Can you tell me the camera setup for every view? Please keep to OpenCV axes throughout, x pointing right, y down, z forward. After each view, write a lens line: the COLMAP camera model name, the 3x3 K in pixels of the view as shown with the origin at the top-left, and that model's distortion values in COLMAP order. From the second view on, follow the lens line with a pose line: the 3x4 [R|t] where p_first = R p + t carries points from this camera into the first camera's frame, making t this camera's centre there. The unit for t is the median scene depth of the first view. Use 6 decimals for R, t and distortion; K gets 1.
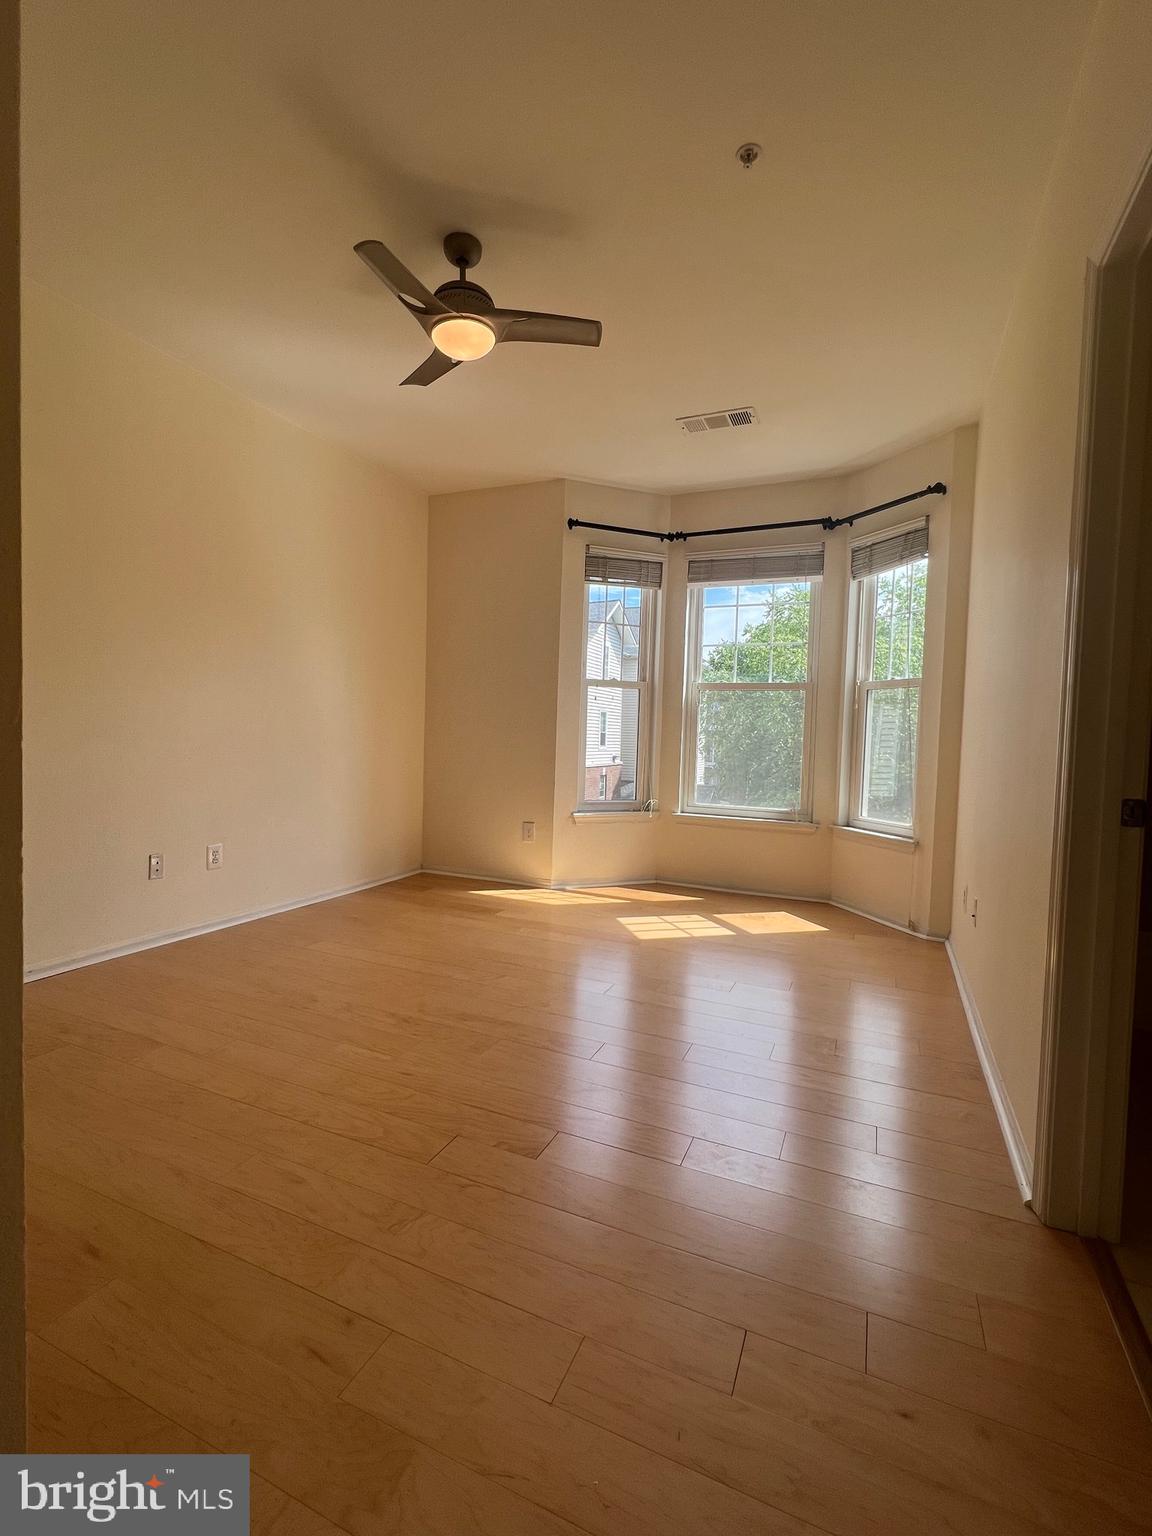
lens RADIAL K [[703.4, 0, 576.0], [0, 703.4, 768.0], [0, 0, 1]] dist [0.010462, -0.000748]
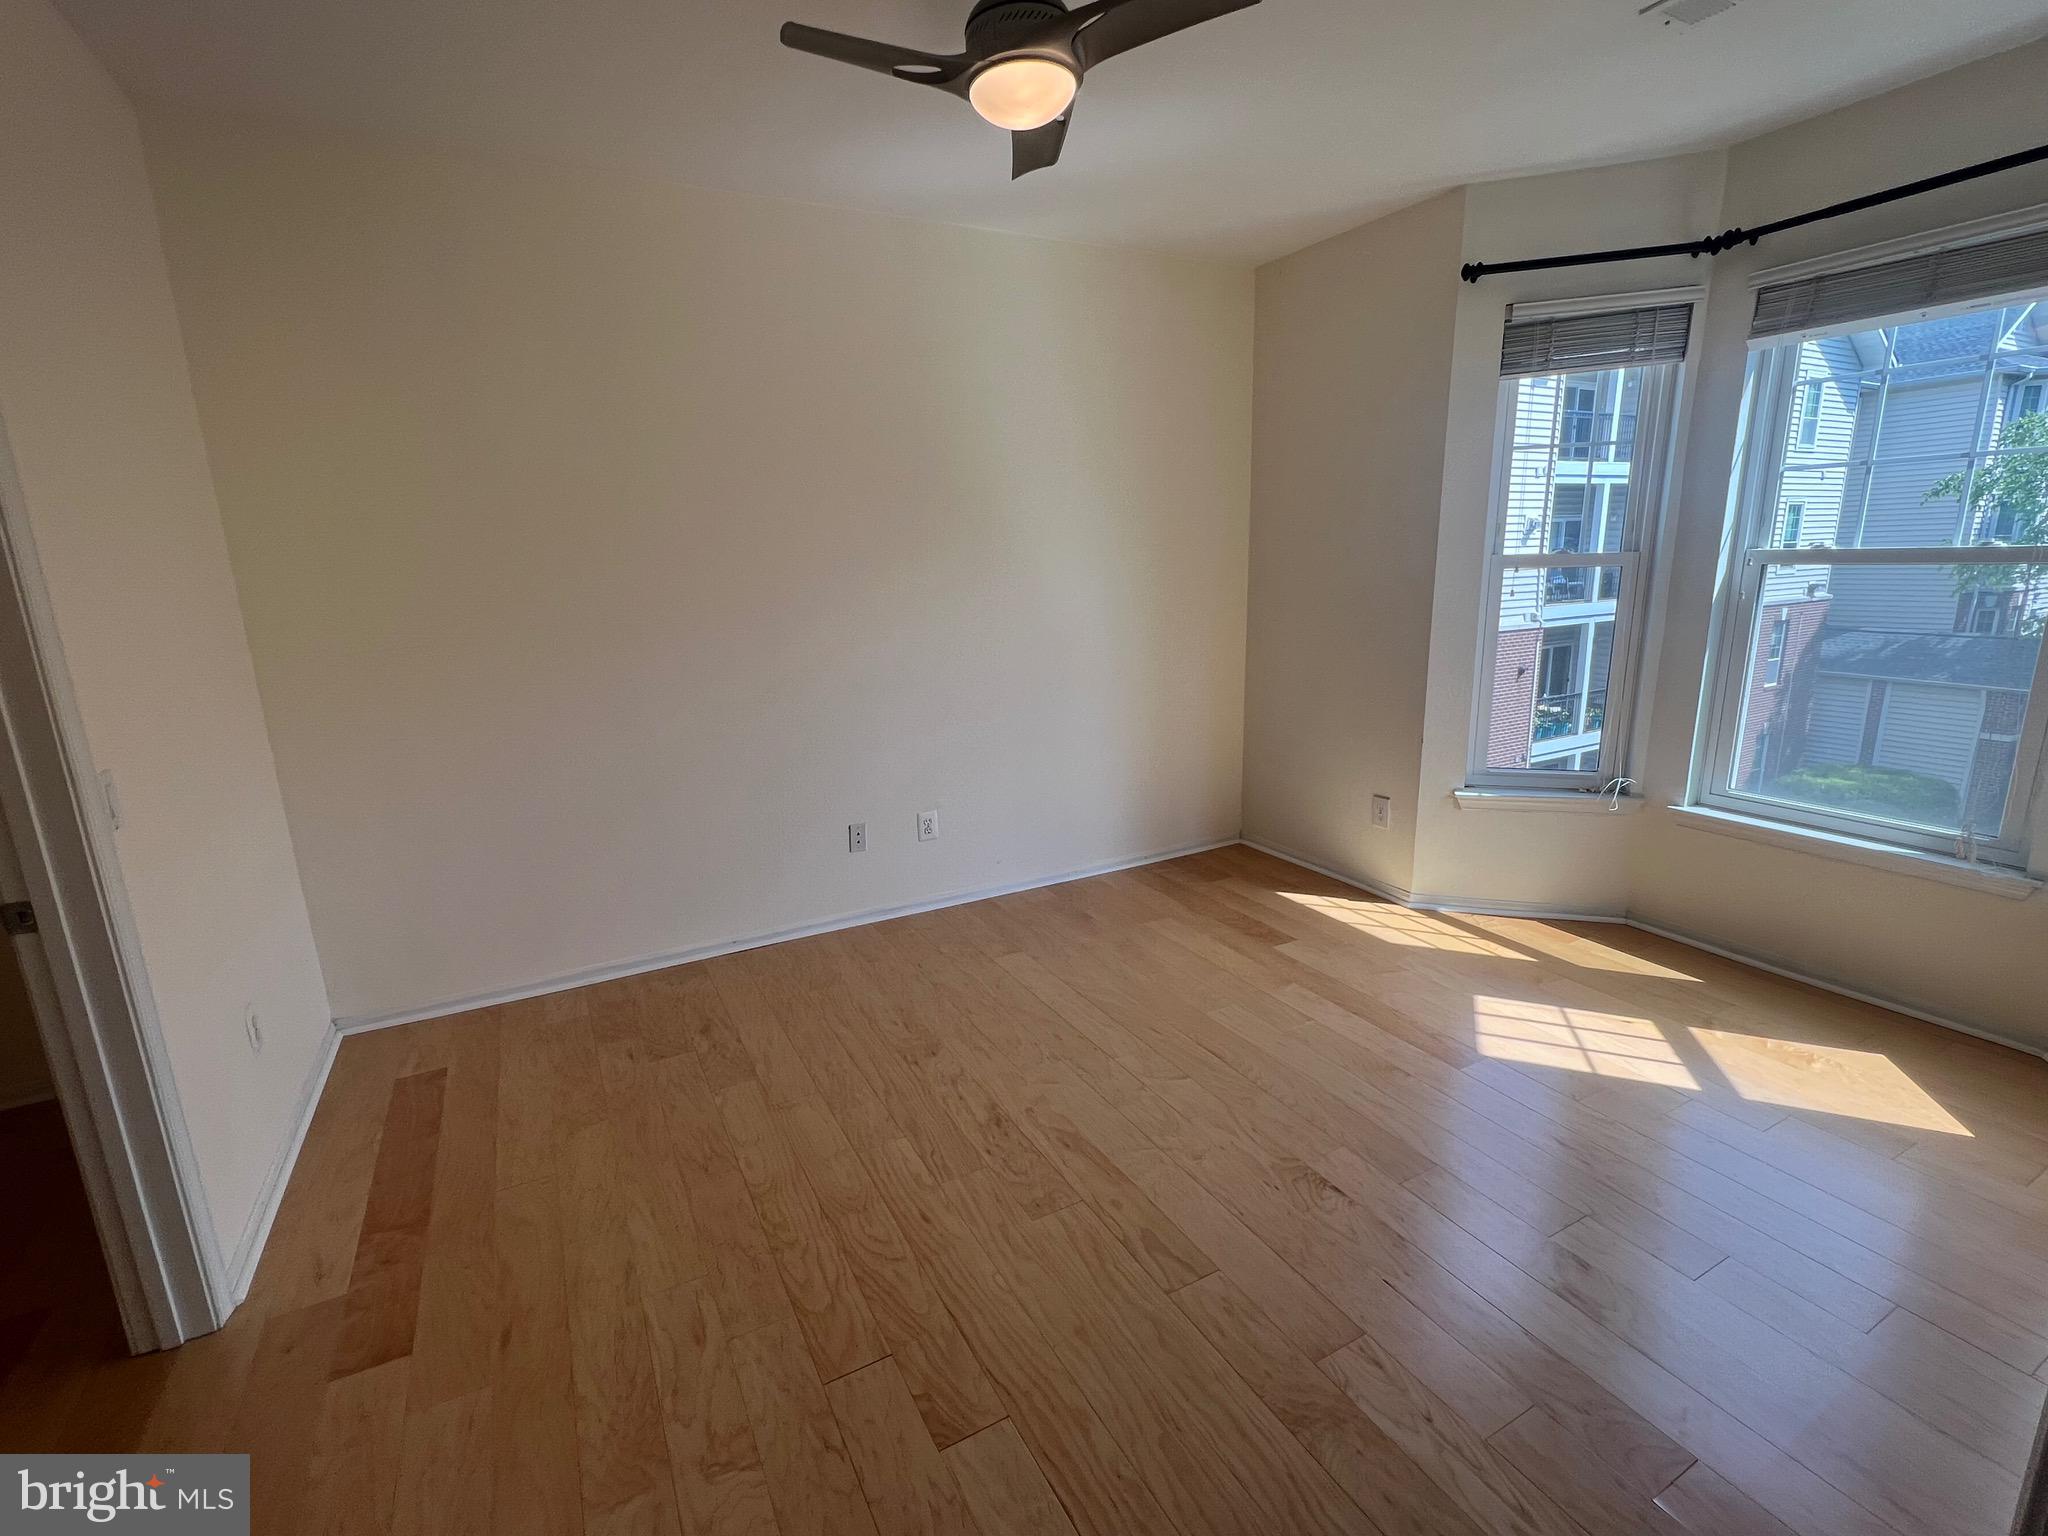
lens RADIAL K [[937.9, 0, 1024.0], [0, 937.9, 768.0], [0, 0, 1]] dist [0.010462, -0.000748]
pose [[0.784631, 0.091060, -0.613239, 0.198377], [0.022384, 0.984348, 0.174806, -0.103925], [0.619559, -0.150885, 0.770312, 0.165872]]
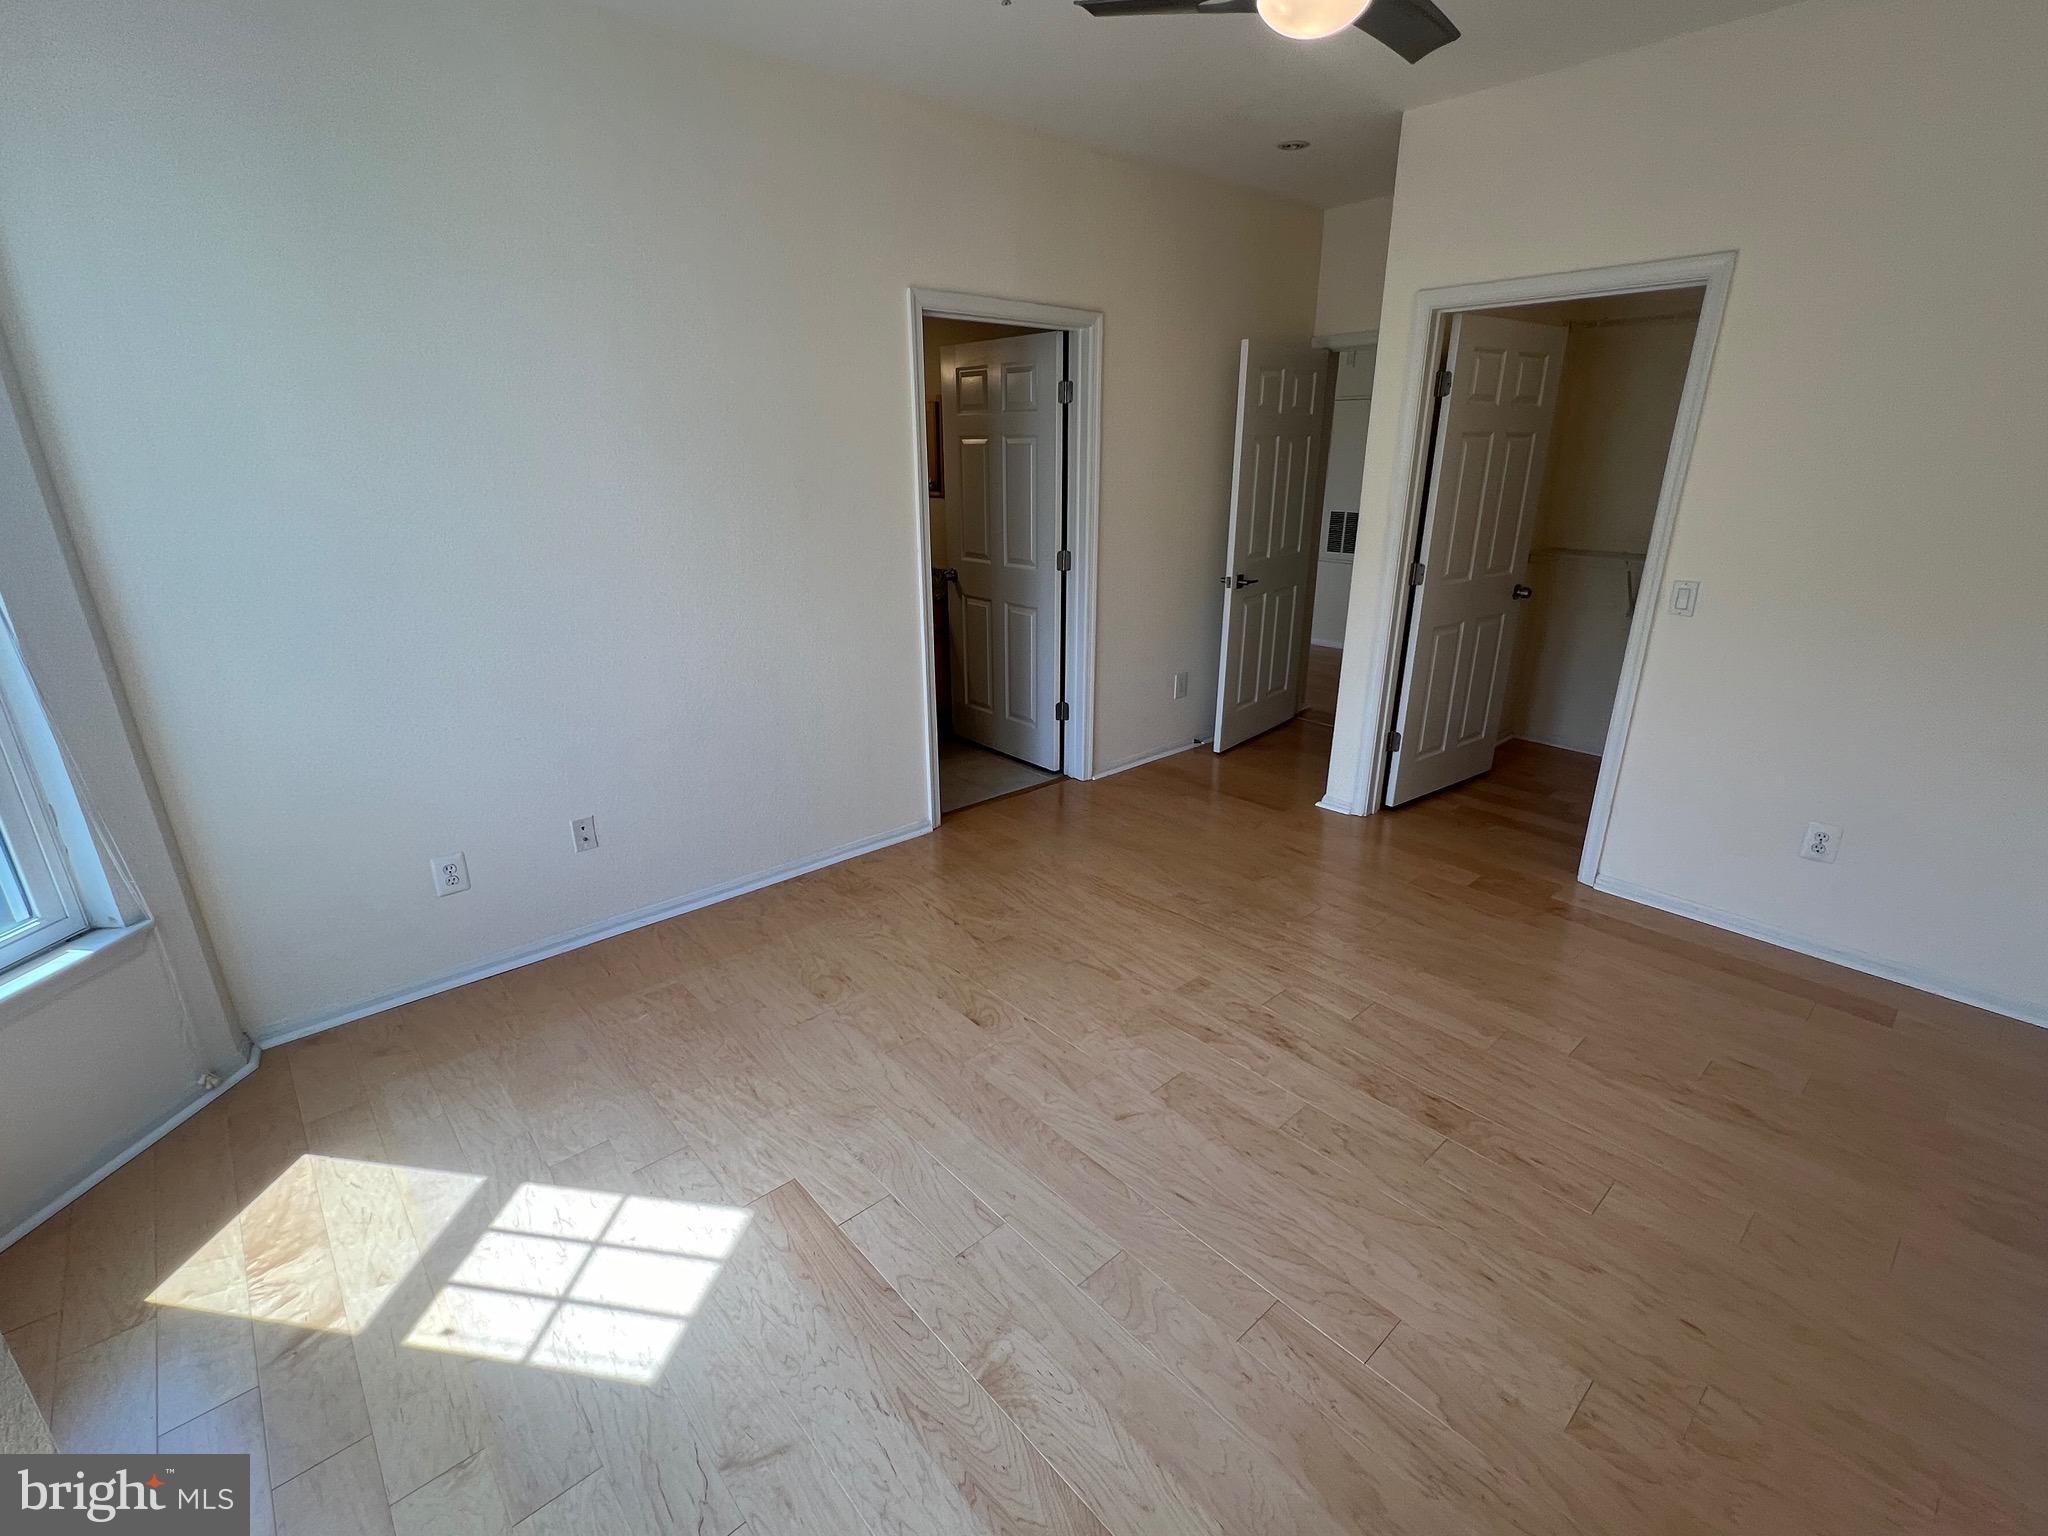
lens RADIAL K [[937.9, 0, 1024.0], [0, 937.9, 768.0], [0, 0, 1]] dist [0.010462, -0.000748]
pose [[-0.903667, -0.167327, 0.394191, -0.187897], [-0.002069, 0.922198, 0.386713, -0.177507], [-0.428230, 0.348644, -0.833706, 1.036952]]
